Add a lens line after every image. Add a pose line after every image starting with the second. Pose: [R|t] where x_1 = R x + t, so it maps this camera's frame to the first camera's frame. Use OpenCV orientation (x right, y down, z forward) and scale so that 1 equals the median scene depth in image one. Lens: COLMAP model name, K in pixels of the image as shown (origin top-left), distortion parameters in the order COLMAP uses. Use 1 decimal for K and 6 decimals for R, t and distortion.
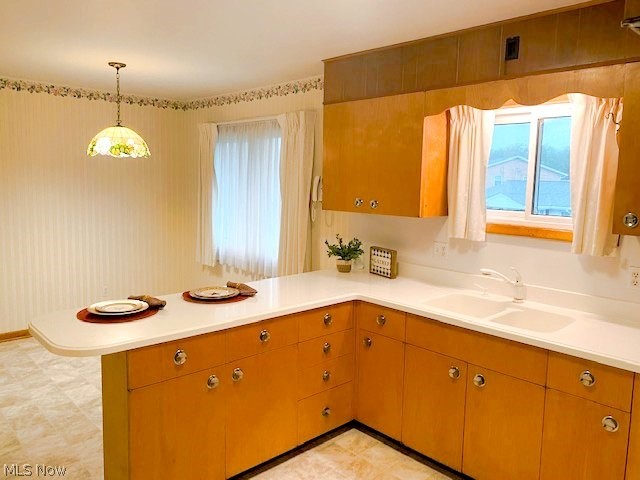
lens RADIAL K [[483.7, 0, 320.0], [0, 483.7, 240.0], [0, 0, 1]] dist [0.006518, -0.023985]
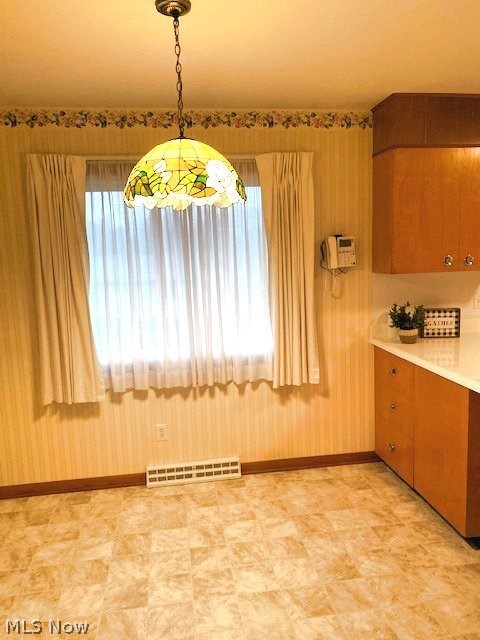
lens RADIAL K [[480.9, 0, 235.6], [0, 480.9, 321.1], [0, 0, 1]] dist [-0.007421, -0.019680]
pose [[0.582087, -0.154748, 0.798265, -0.834211], [0.150504, 0.985265, 0.081253, -0.092831], [-0.799076, 0.072846, 0.596800, 0.734908]]
